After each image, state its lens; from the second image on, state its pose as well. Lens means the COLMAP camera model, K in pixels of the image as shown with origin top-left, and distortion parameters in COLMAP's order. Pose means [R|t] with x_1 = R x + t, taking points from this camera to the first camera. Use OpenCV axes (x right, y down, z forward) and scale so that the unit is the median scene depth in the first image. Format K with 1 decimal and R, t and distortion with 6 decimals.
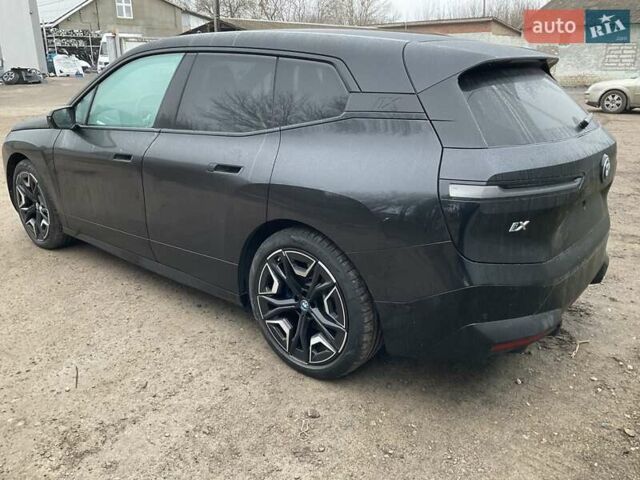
lens RADIAL K [[523.4, 0, 320.0], [0, 523.4, 240.0], [0, 0, 1]] dist [0.105465, -0.190902]
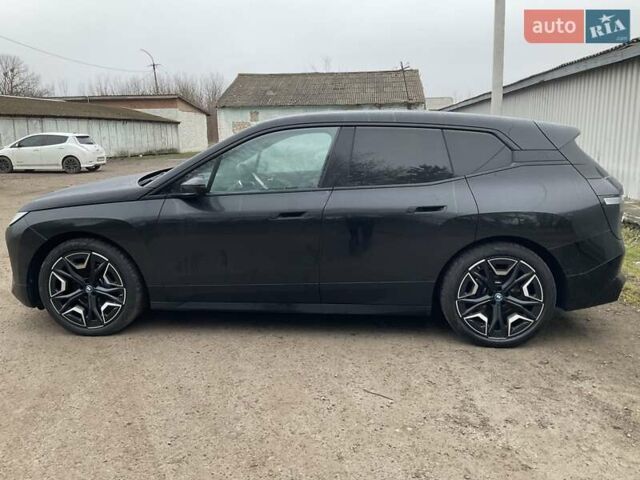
lens RADIAL K [[523.4, 0, 320.0], [0, 523.4, 240.0], [0, 0, 1]] dist [0.105465, -0.190902]
pose [[0.815269, -0.116145, 0.567316, -1.217138], [0.188114, 0.979666, -0.069767, -0.017460], [-0.547677, 0.163599, 0.820539, 0.066343]]
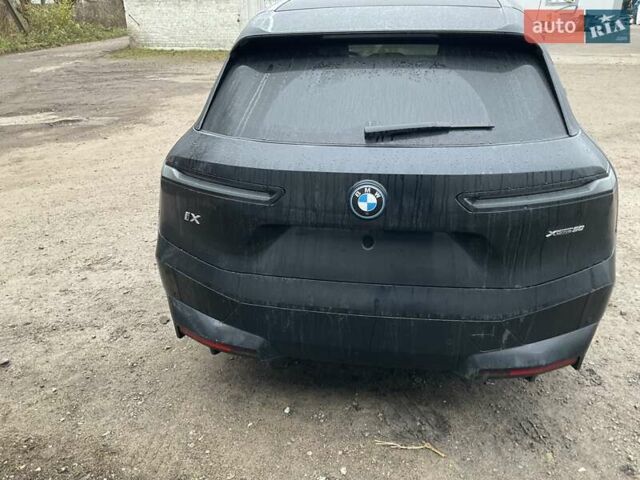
lens RADIAL K [[523.4, 0, 320.0], [0, 523.4, 240.0], [0, 0, 1]] dist [0.105465, -0.190902]
pose [[0.512301, 0.342091, -0.787732, 1.007360], [-0.258625, 0.936115, 0.238333, -0.221691], [0.818939, 0.081629, 0.568046, 0.529984]]
